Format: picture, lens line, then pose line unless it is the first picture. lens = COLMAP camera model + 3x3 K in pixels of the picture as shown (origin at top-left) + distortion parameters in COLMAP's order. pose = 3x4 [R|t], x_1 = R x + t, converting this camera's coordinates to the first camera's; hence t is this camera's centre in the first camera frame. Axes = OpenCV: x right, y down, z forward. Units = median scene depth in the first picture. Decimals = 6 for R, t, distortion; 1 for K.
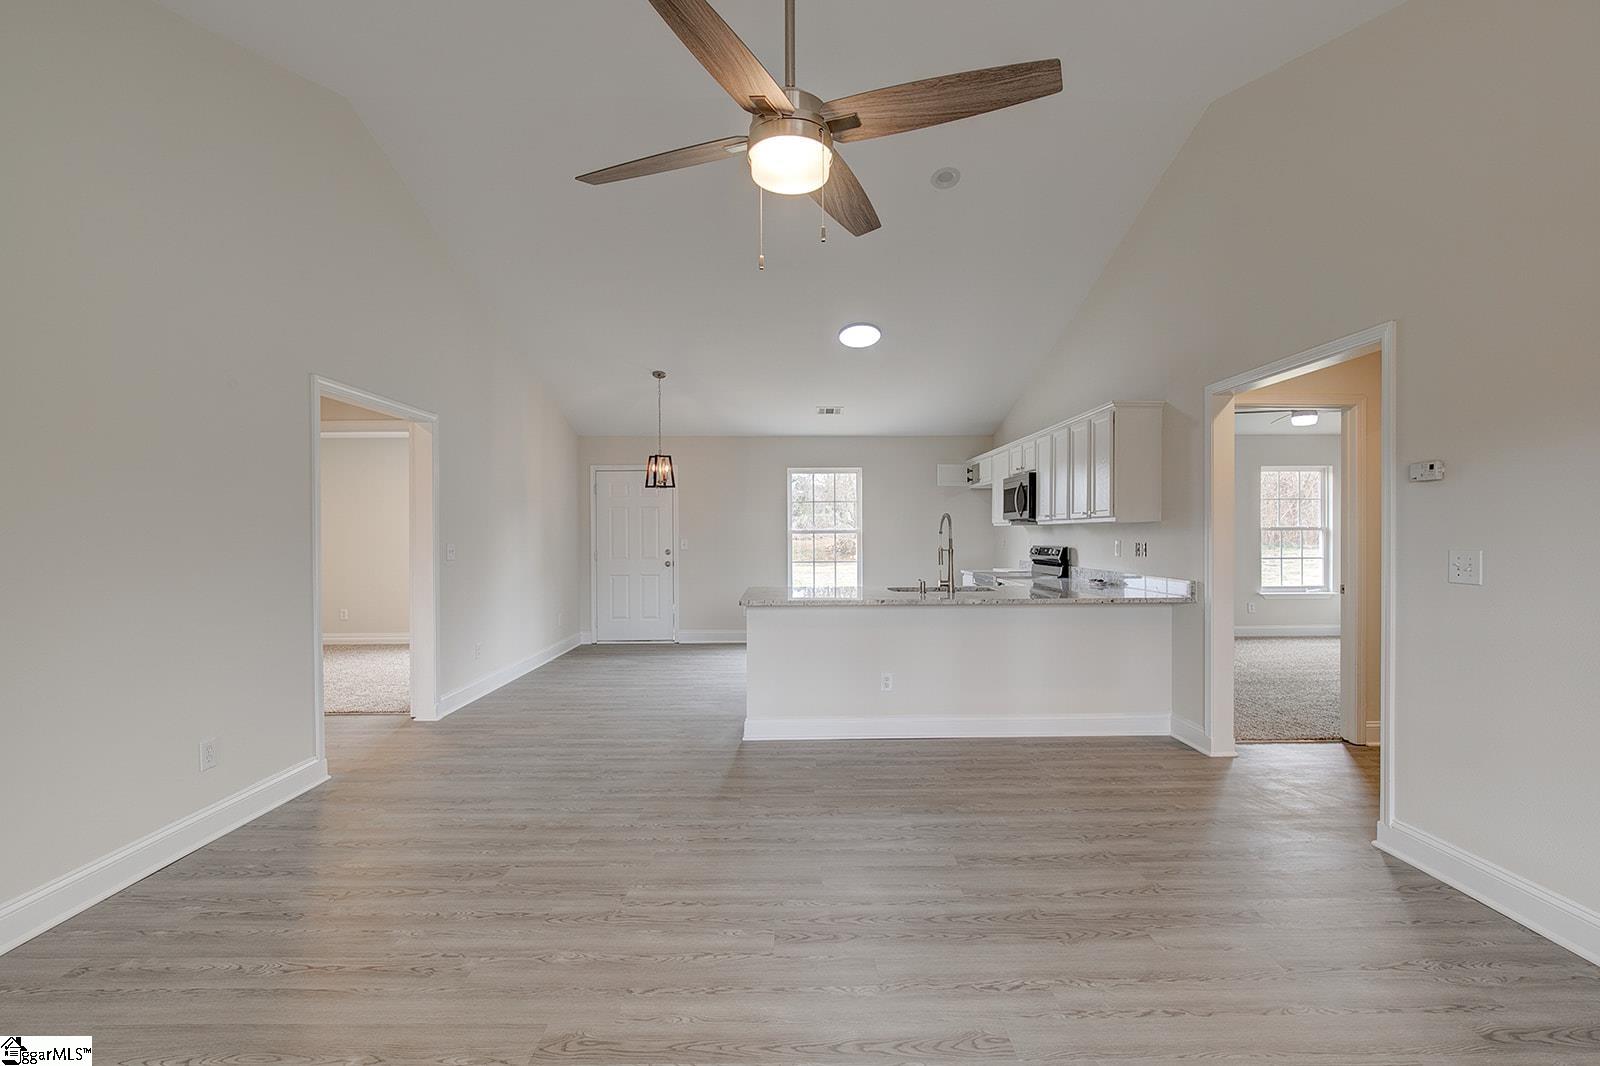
lens RADIAL K [[743.3, 0, 826.6], [0, 743.3, 535.2], [0, 0, 1]] dist [-0.010137, 0.001326]
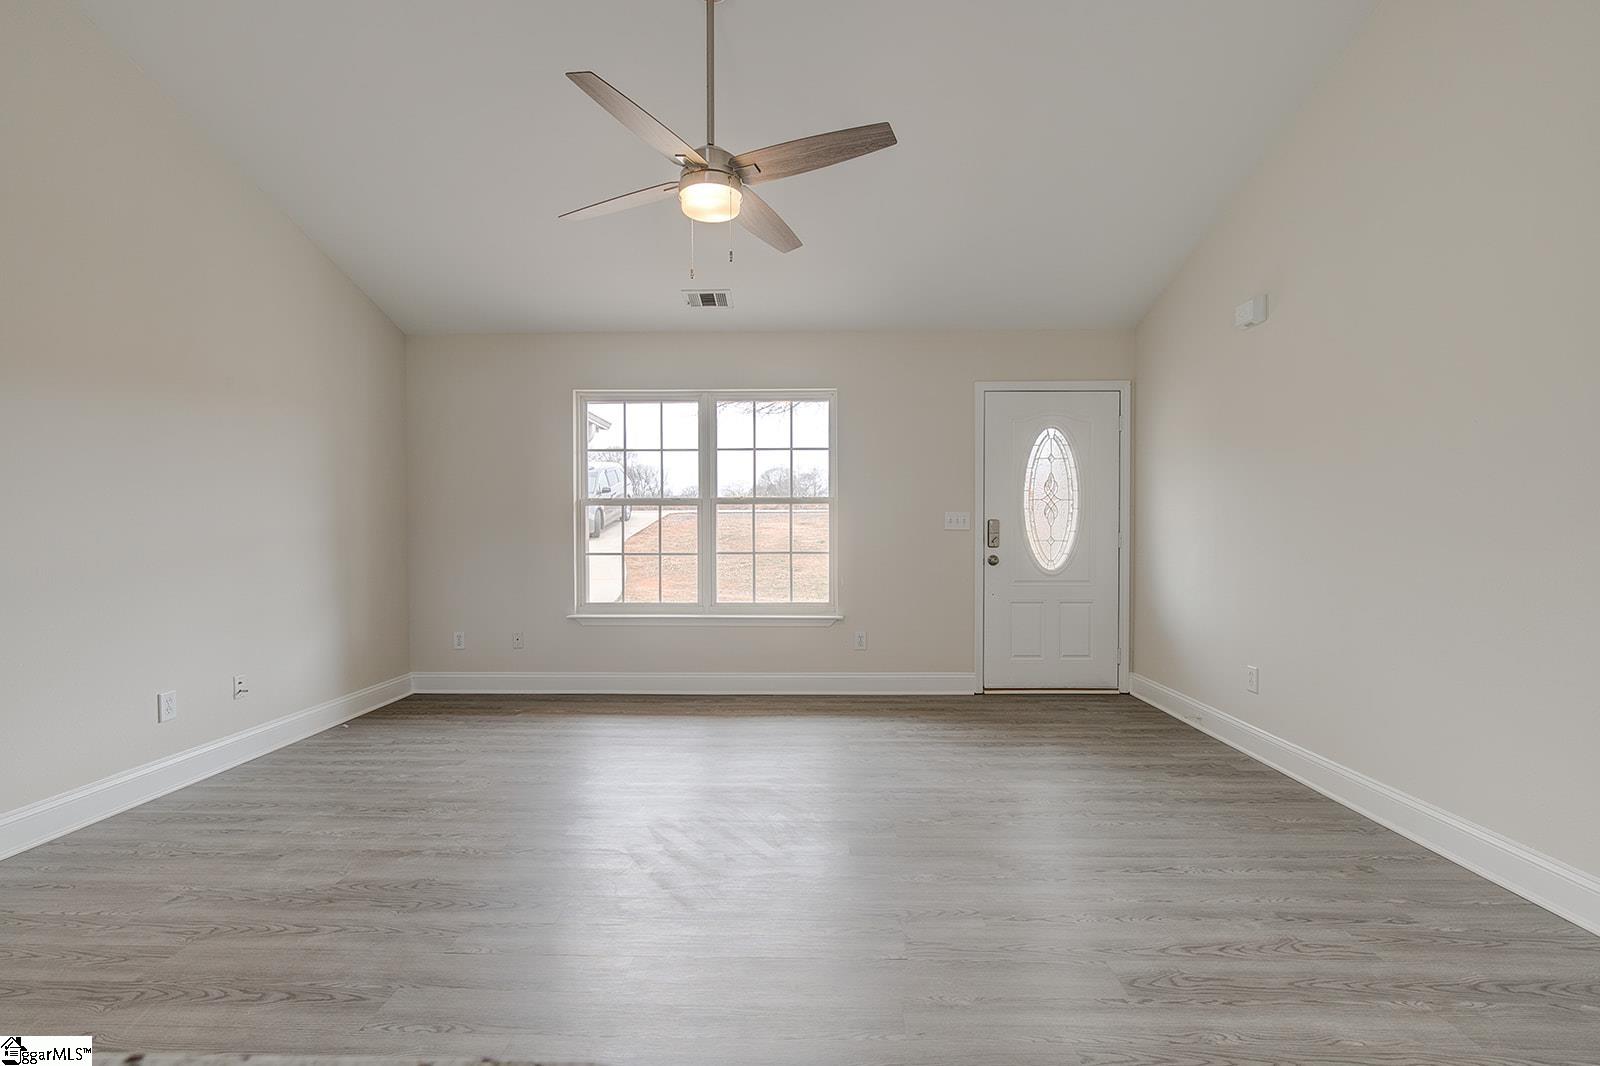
lens RADIAL K [[724.6, 0, 813.1], [0, 724.6, 544.9], [0, 0, 1]] dist [-0.002528, -0.000109]
pose [[-0.998907, 0.008147, 0.046027, -0.130095], [0.009093, 0.999751, 0.020389, 0.044574], [-0.045850, 0.020785, -0.998732, 1.042599]]
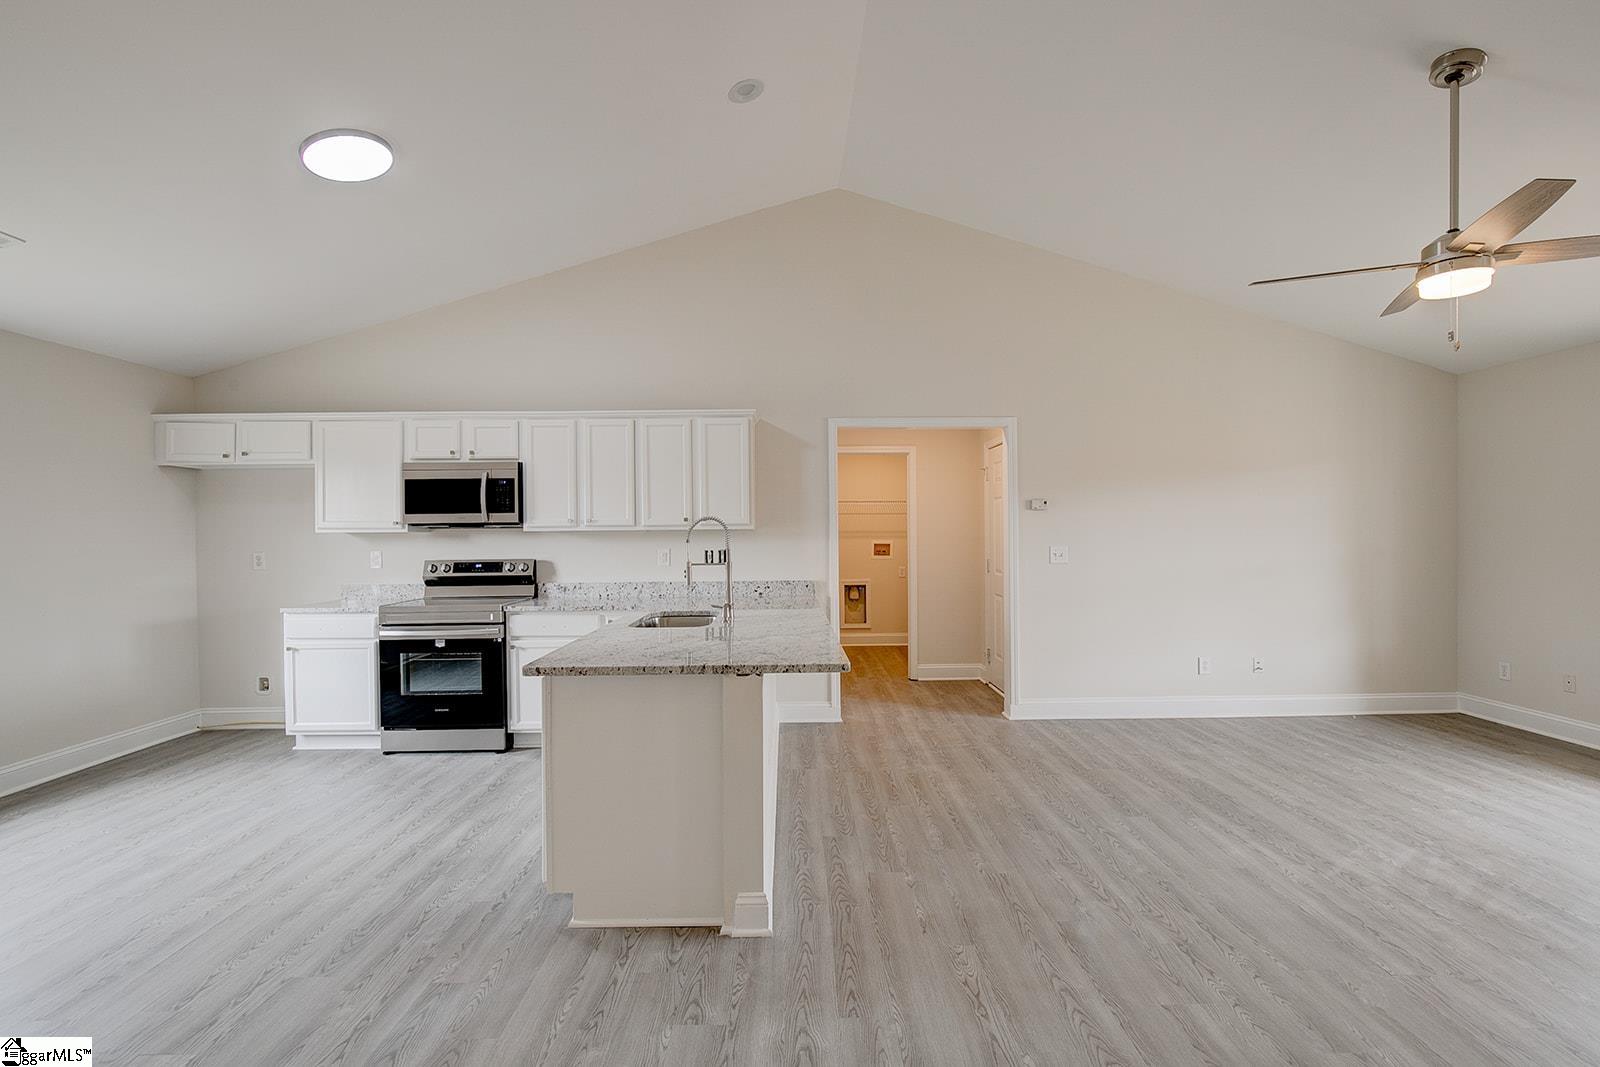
lens RADIAL K [[724.9, 0, 796.2], [0, 724.9, 538.7], [0, 0, 1]] dist [-0.011256, 0.000544]
pose [[0.012494, -0.003031, 0.999917, -0.655755], [0.010875, 0.999937, 0.002895, -0.007987], [-0.999863, 0.010838, 0.012526, 1.018888]]
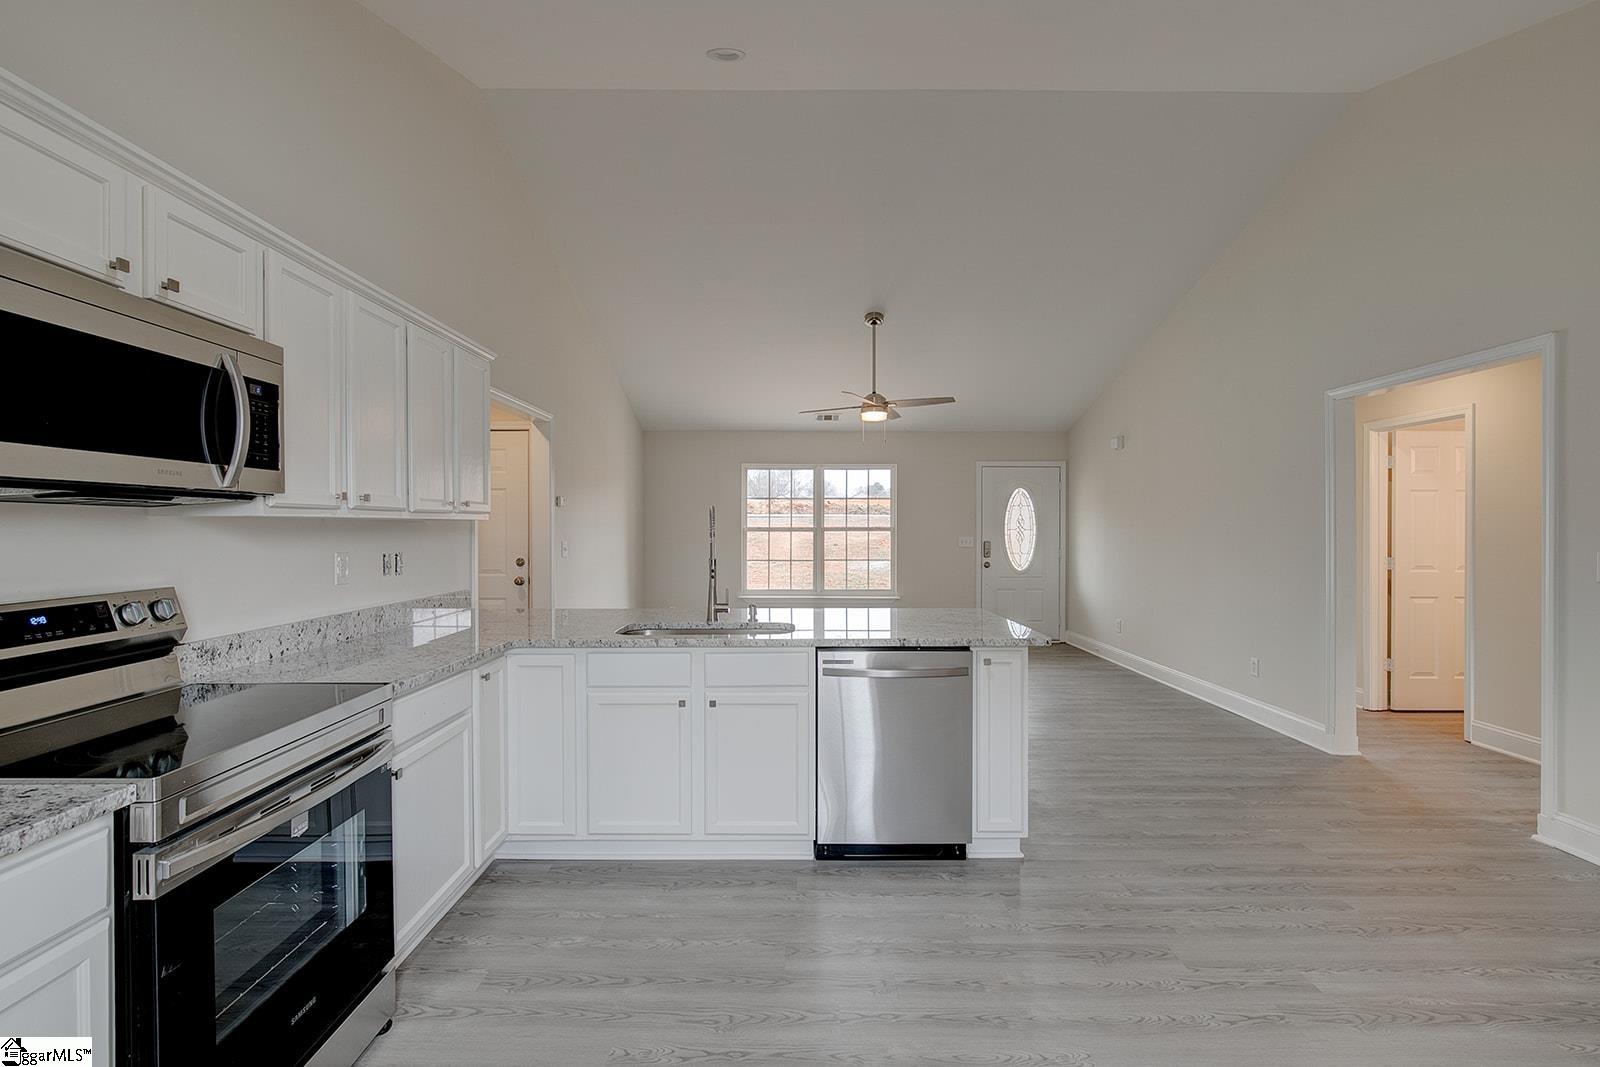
lens RADIAL K [[743.7, 0, 800.0], [0, 743.7, 533.5], [0, 0, 1]] dist [-0.024515, 0.000148]
pose [[-0.999519, 0.003802, 0.030784, 0.072040], [0.004181, 0.999916, 0.012251, -0.013815], [-0.030735, 0.012374, -0.999451, 1.869456]]
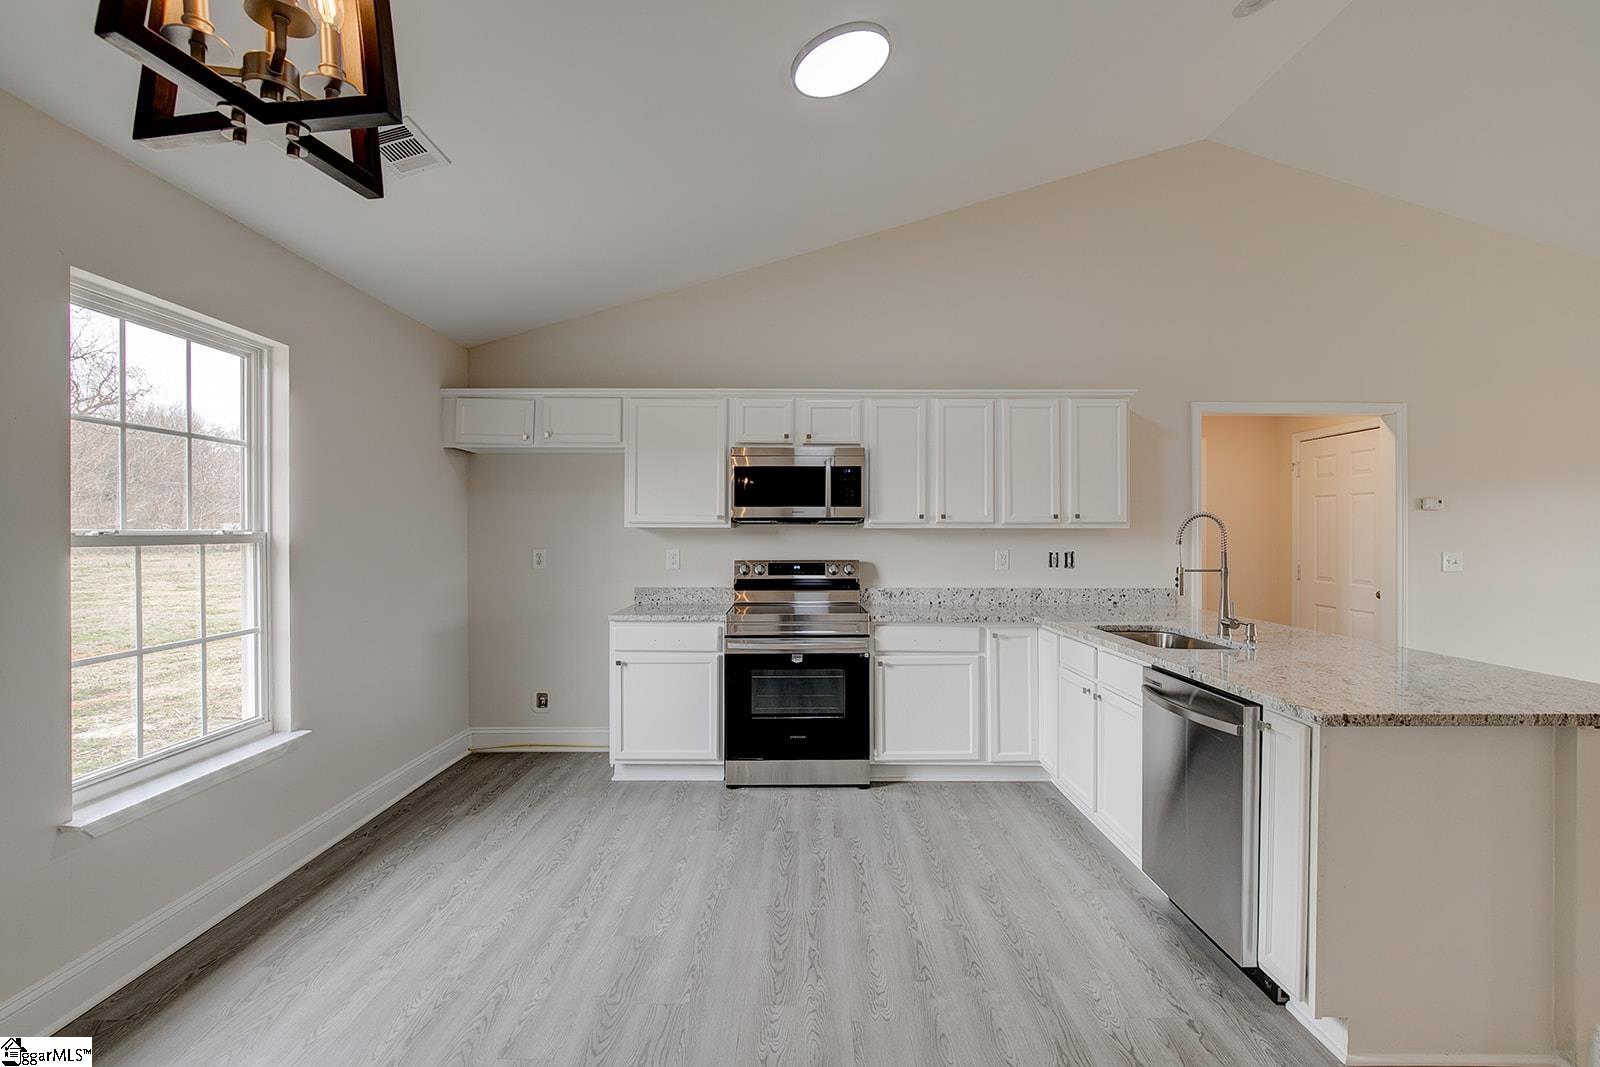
lens RADIAL K [[734.8, 0, 800.0], [0, 734.8, 533.5], [0, 0, 1]] dist [-0.008431, -0.000041]
pose [[0.026225, 0.003525, 0.999650, -0.529642], [-0.000088, 0.999994, -0.003524, -0.009972], [-0.999656, 0.000004, 0.026225, 1.494843]]
